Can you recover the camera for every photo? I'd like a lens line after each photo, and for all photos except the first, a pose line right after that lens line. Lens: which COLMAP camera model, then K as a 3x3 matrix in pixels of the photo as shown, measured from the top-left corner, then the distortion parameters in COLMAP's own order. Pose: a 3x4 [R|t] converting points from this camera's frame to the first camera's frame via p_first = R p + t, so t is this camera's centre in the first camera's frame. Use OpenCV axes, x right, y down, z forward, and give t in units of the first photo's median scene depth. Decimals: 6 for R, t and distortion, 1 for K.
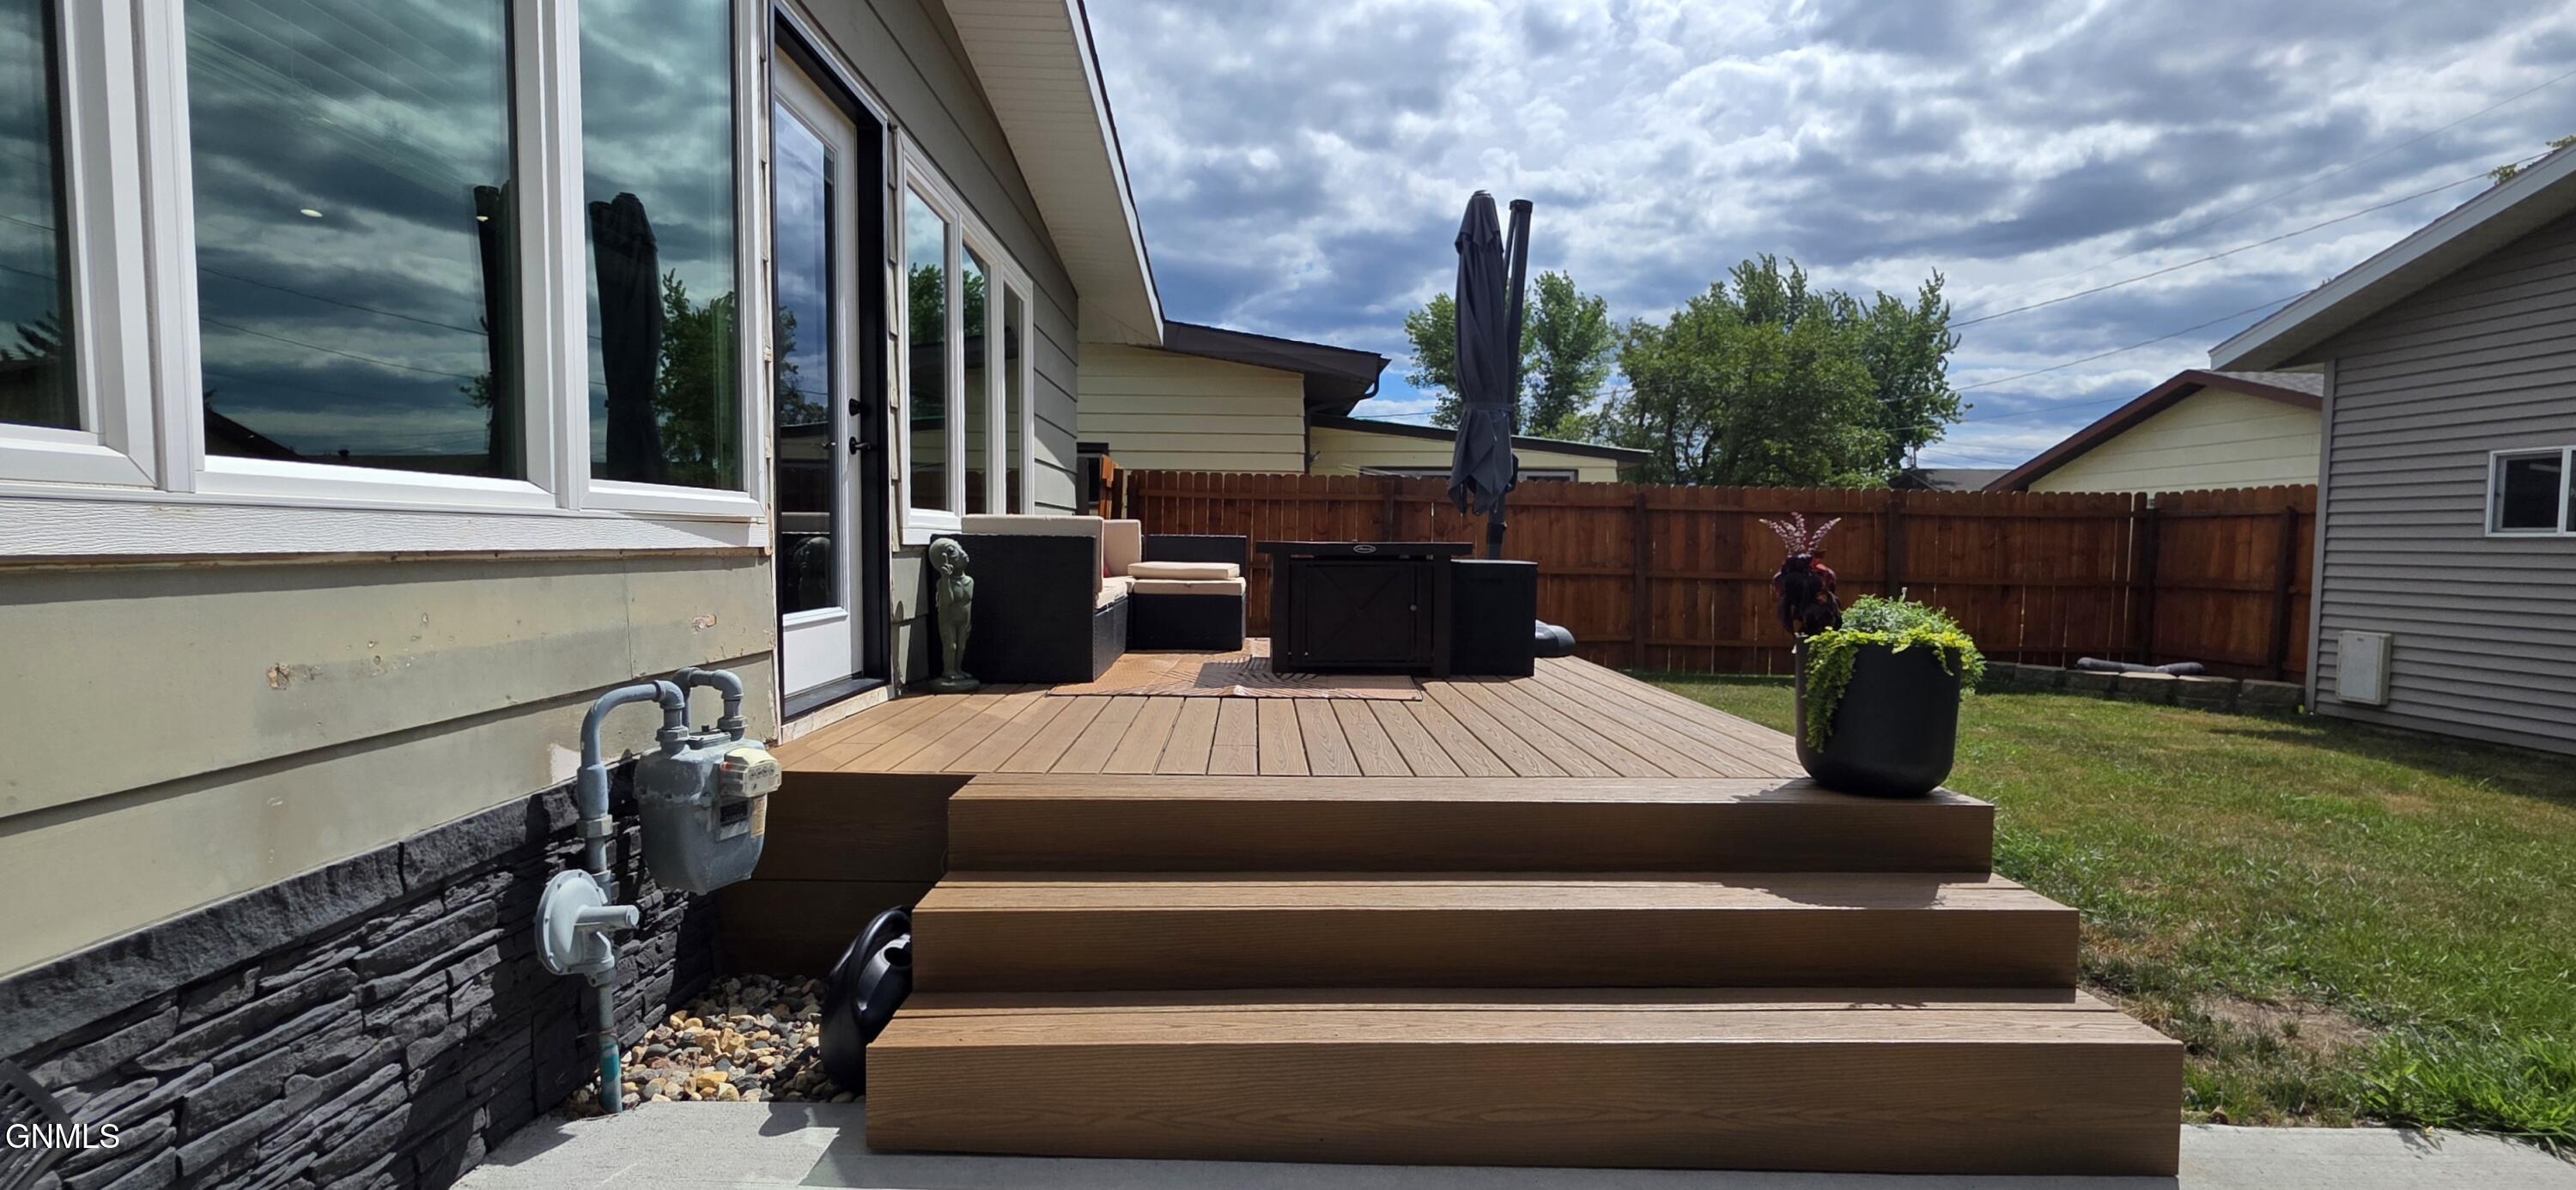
lens RADIAL K [[1070.8, 0, 1278.7], [0, 1070.8, 680.0], [0, 0, 1]] dist [-0.000917, -0.000403]
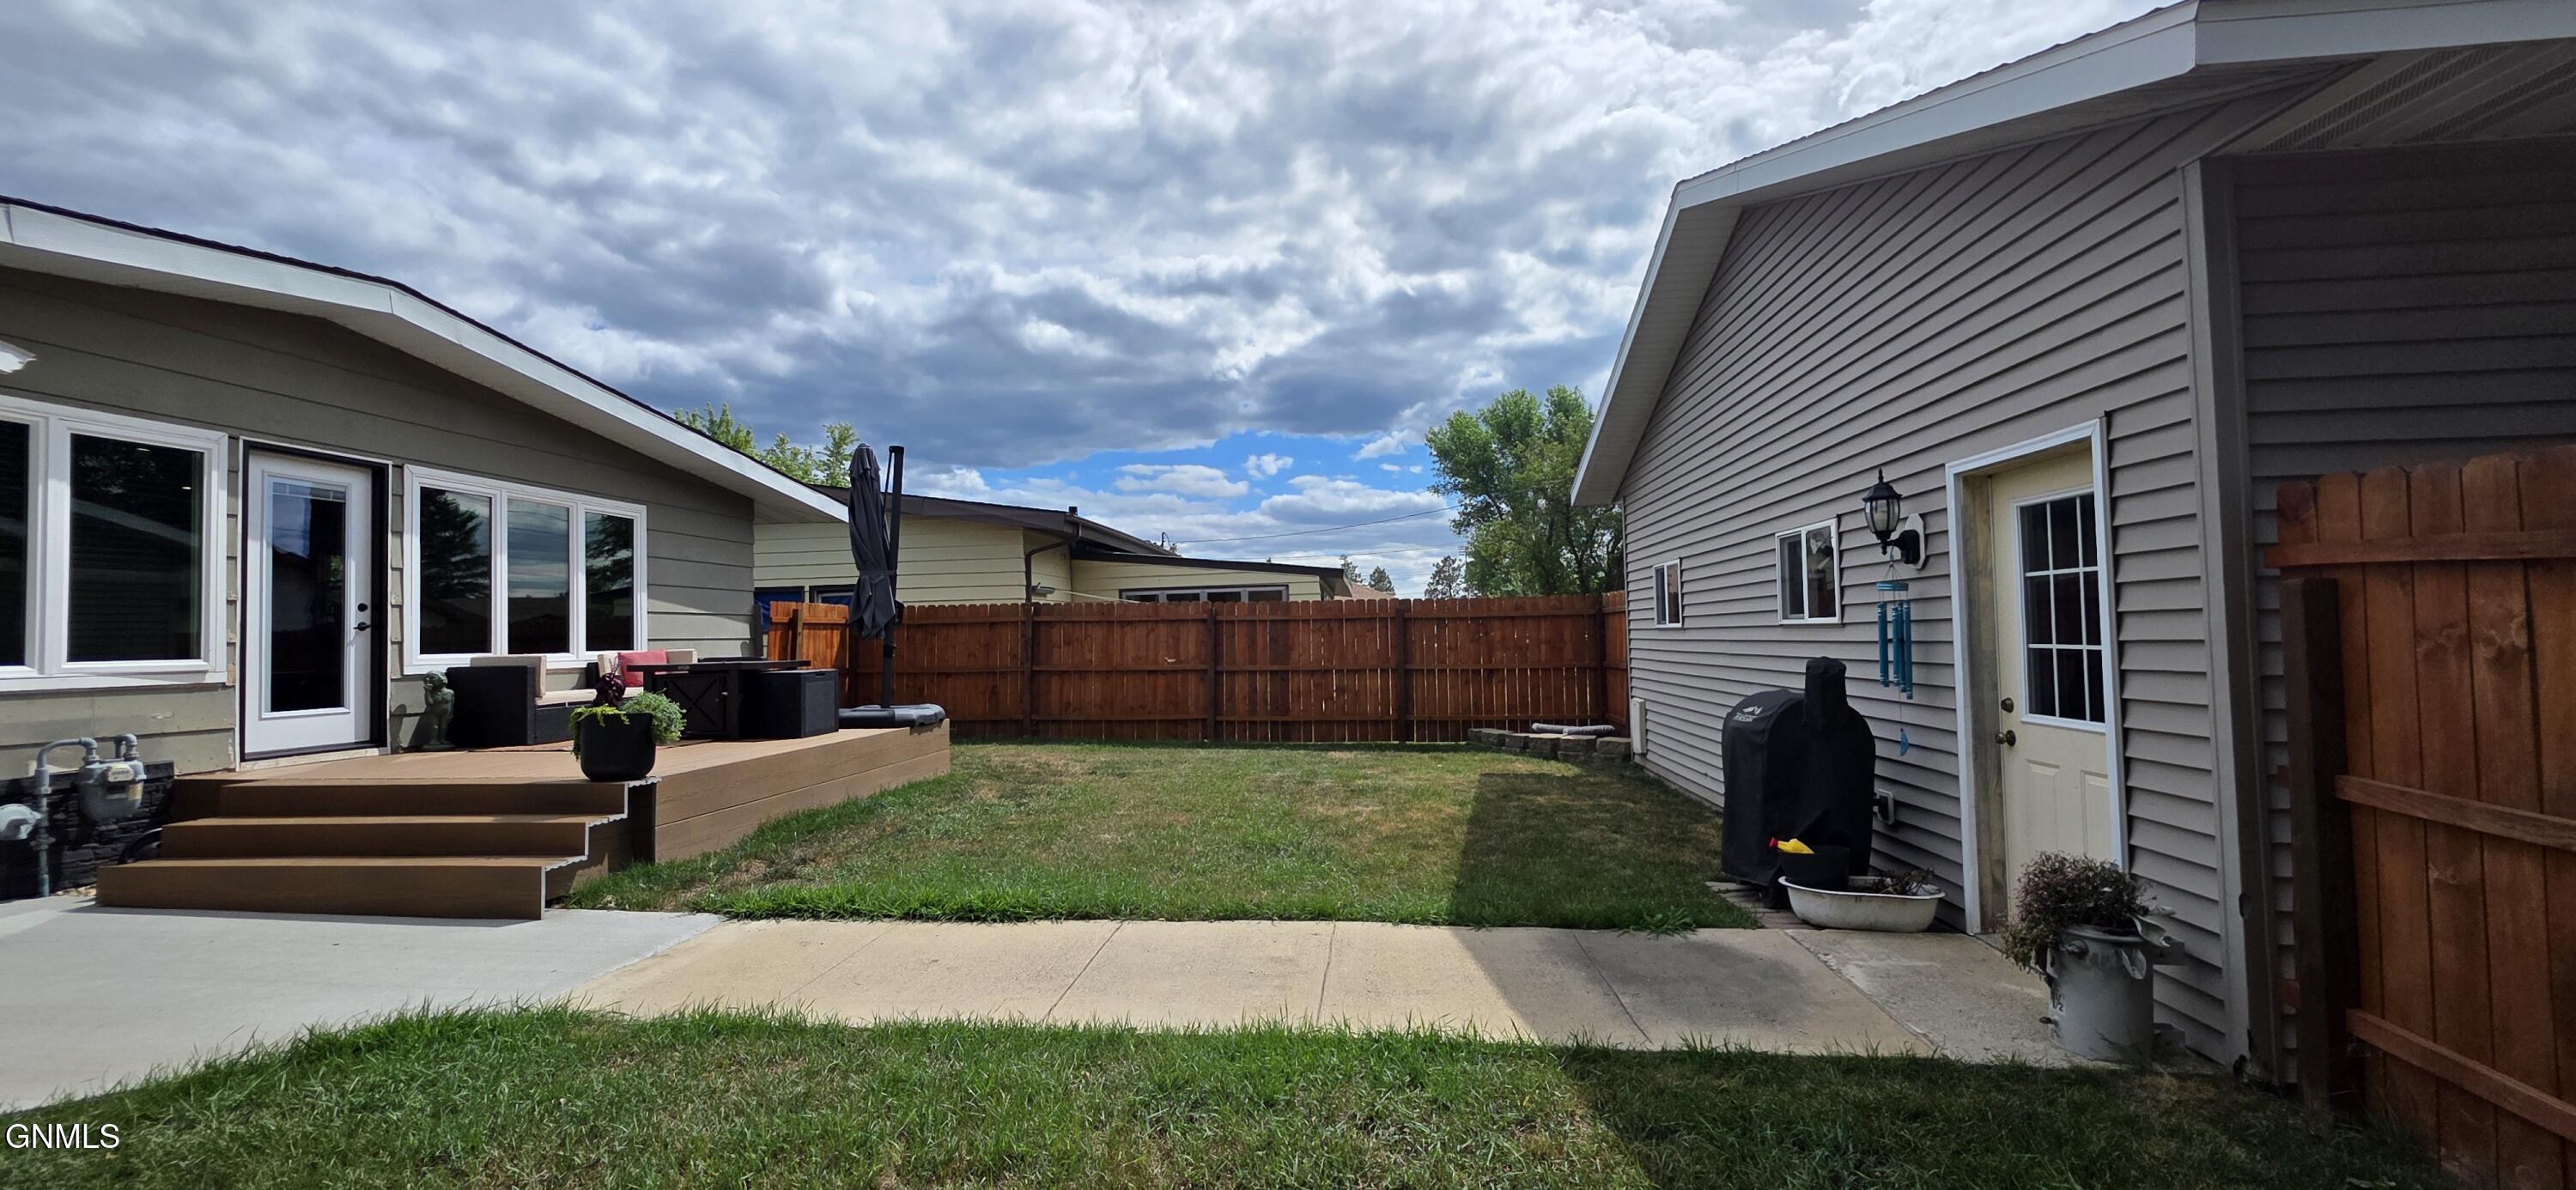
lens RADIAL K [[1030.2, 0, 1287.5], [0, 1030.2, 601.7], [0, 0, 1]] dist [-0.000168, -0.000445]
pose [[0.993169, -0.036287, -0.110898, 0.574989], [0.017867, 0.986500, -0.162781, 0.029296], [0.115308, 0.159687, 0.980410, -0.260896]]
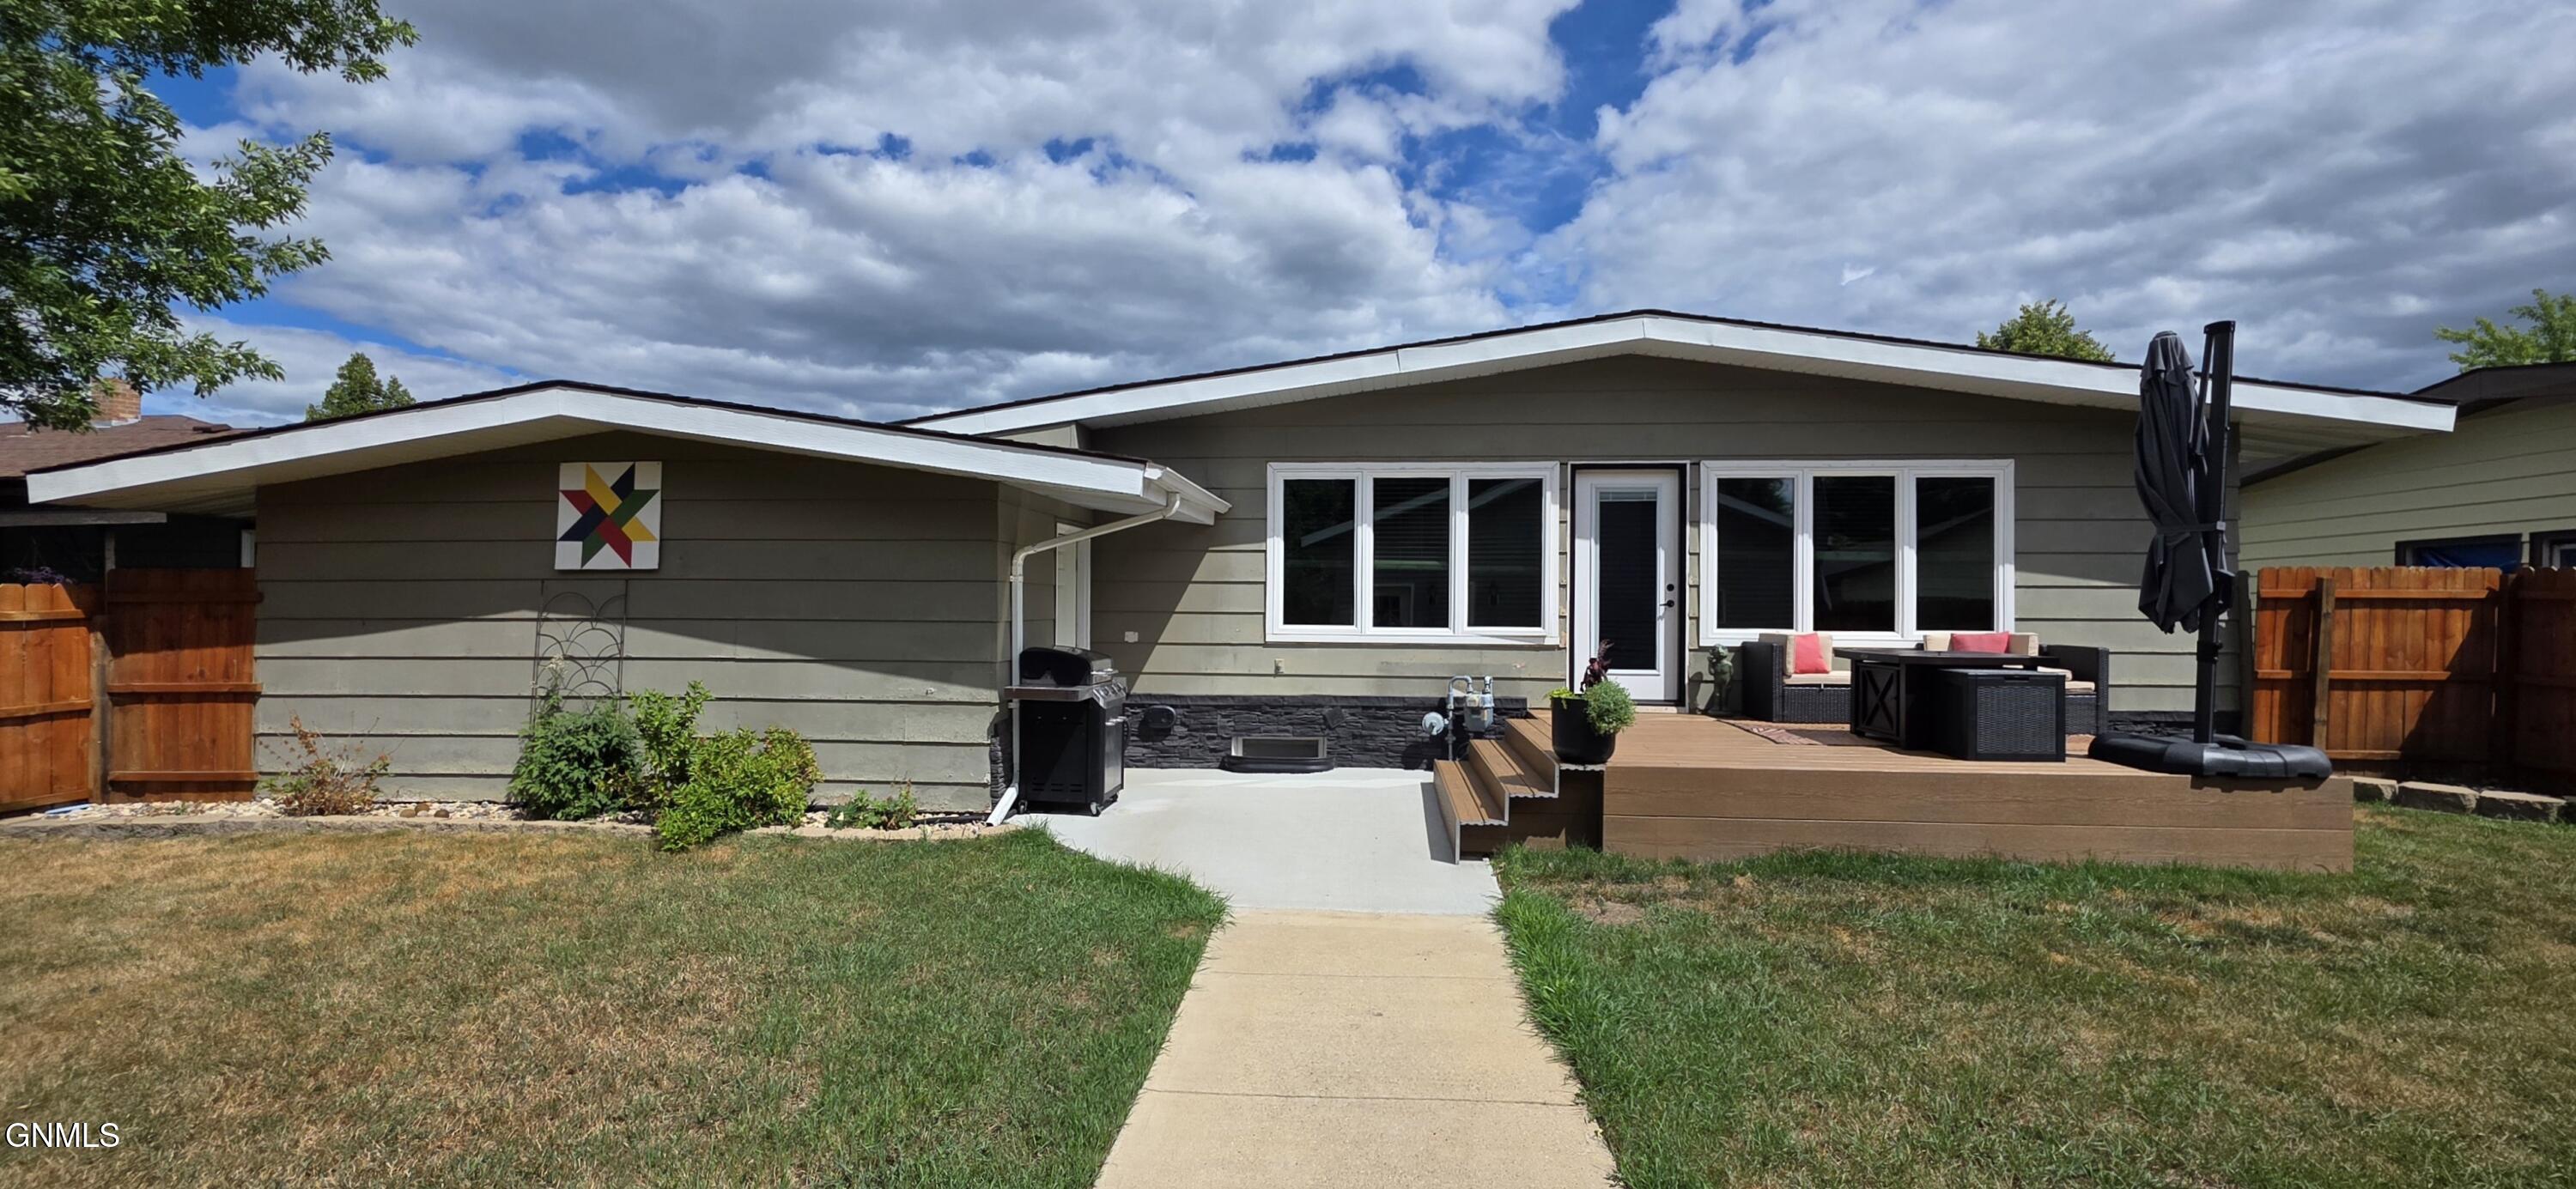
lens RADIAL K [[1070.3, 0, 1285.6], [0, 1070.3, 602.9], [0, 0, 1]] dist [-0.001200, -0.001111]
pose [[-0.101015, -0.014515, -0.994779, 0.769802], [-0.136482, 0.990642, -0.000596, -0.038951], [0.985479, 0.135710, -0.102051, 0.150137]]
